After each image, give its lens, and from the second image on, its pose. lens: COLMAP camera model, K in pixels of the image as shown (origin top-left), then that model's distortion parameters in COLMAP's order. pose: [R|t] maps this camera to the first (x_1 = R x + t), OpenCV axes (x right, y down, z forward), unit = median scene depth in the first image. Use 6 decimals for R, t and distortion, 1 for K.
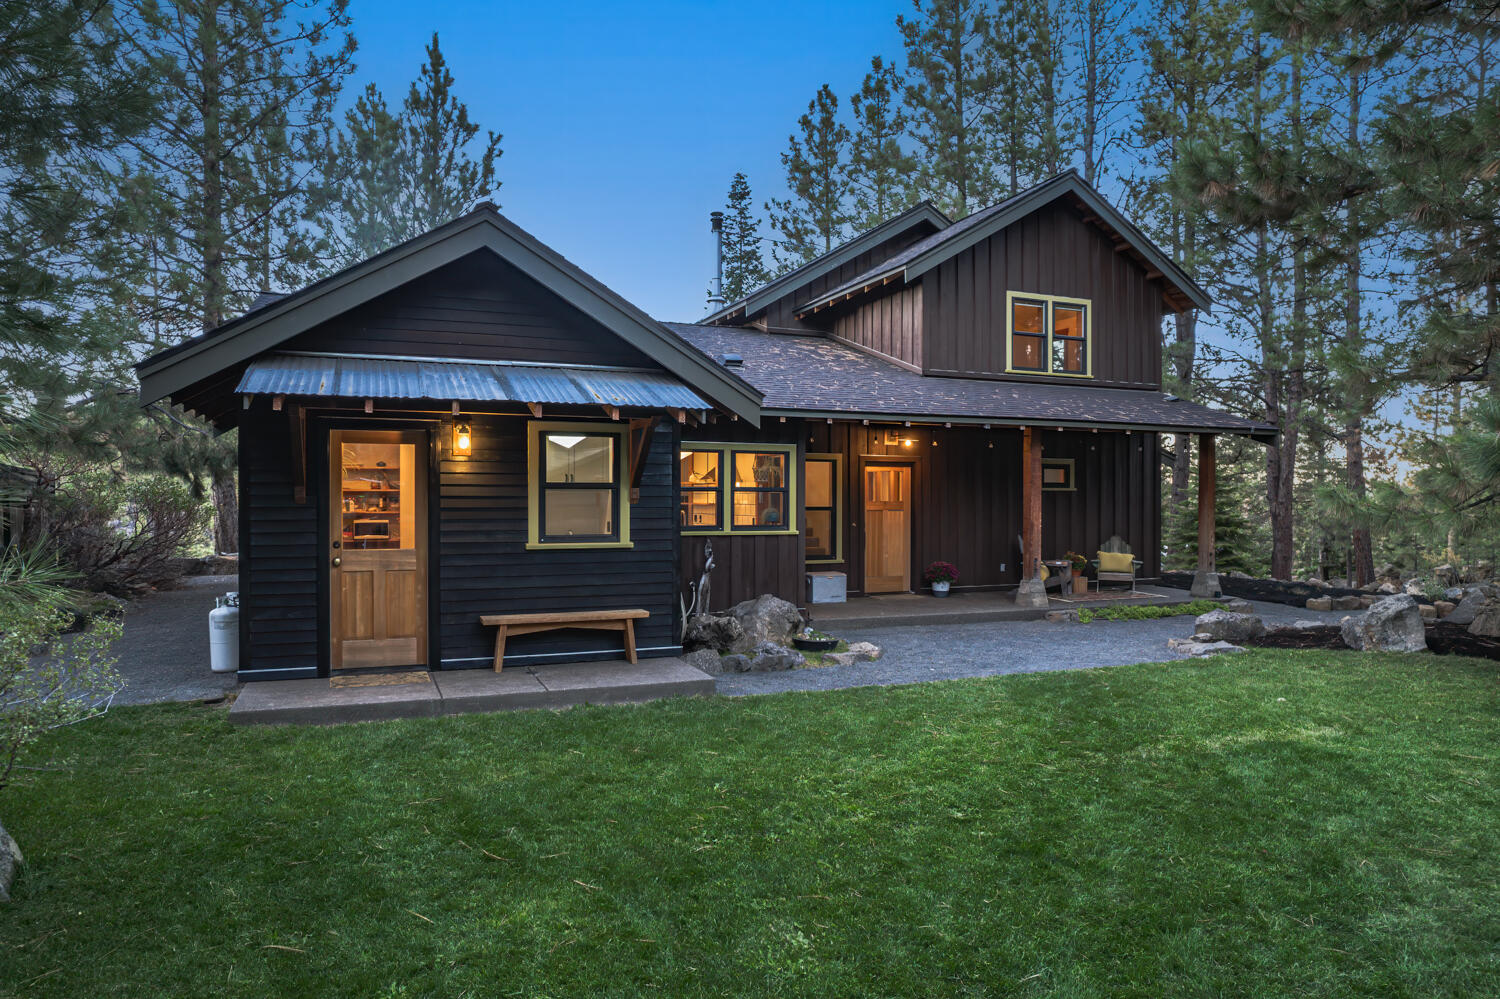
lens RADIAL K [[976.0, 0, 741.5], [0, 976.0, 495.1], [0, 0, 1]] dist [-0.063075, 0.047659]
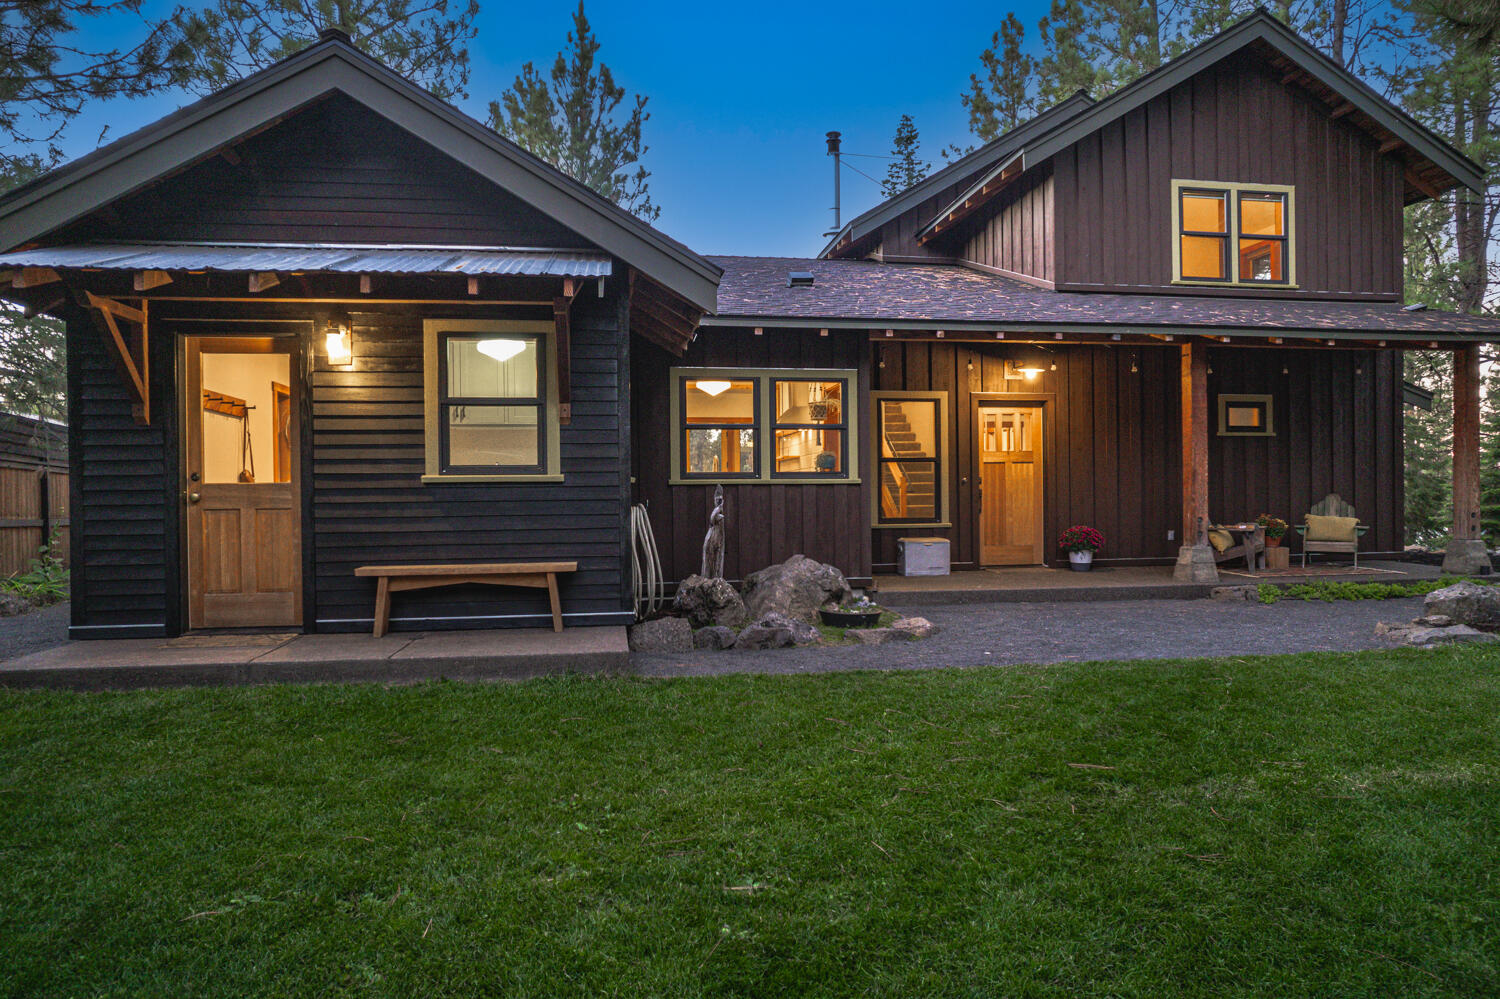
lens RADIAL K [[976.0, 0, 759.2], [0, 976.0, 496.3], [0, 0, 1]] dist [-0.063075, 0.047659]
pose [[0.972307, -0.012185, -0.233391, 0.170656], [0.011903, 0.999926, -0.002613, 0.054592], [0.233405, -0.000238, 0.972380, 0.228436]]
